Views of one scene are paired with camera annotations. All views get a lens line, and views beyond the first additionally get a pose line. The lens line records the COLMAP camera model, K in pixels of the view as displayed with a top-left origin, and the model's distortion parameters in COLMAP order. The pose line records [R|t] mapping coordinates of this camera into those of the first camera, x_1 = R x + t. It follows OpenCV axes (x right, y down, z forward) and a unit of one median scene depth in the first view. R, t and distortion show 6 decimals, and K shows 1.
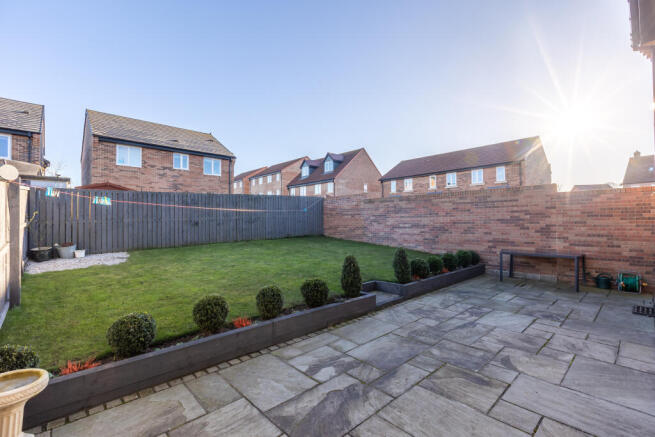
lens RADIAL K [[294.4, 0, 325.5], [0, 294.4, 219.7], [0, 0, 1]] dist [0.001231, -0.000127]
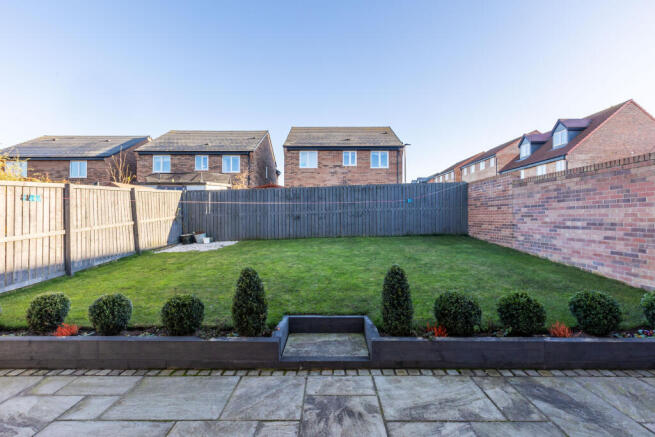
lens RADIAL K [[294.4, 0, 326.8], [0, 294.4, 216.1], [0, 0, 1]] dist [0.001231, -0.000127]
pose [[0.728575, 0.003993, -0.684954, 0.294121], [0.002401, 0.999962, 0.008384, 0.000469], [0.684961, -0.007753, 0.728538, 0.295656]]
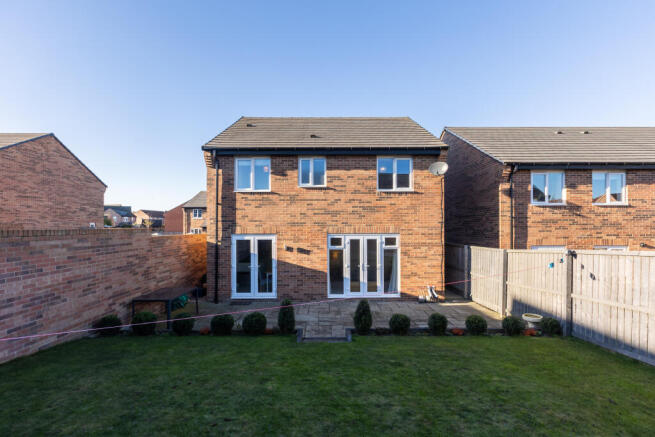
lens RADIAL K [[294.4, 0, 327.2], [0, 294.4, 223.4], [0, 0, 1]] dist [0.001231, -0.000127]
pose [[-0.743649, 0.018197, 0.668323, -0.286561], [0.003274, 0.999717, -0.023578, -0.075894], [-0.668563, -0.015345, -0.743498, 0.918716]]
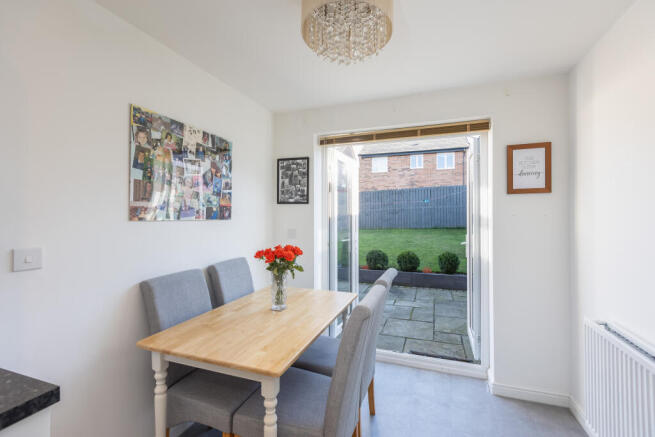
lens RADIAL K [[294.4, 0, 328.1], [0, 294.4, 217.0], [0, 0, 1]] dist [0.001231, -0.000127]
pose [[0.460645, 0.009714, -0.887531, 0.667323], [0.008915, 0.999839, 0.015570, 0.003919], [0.887540, -0.015085, 0.460485, 0.238850]]
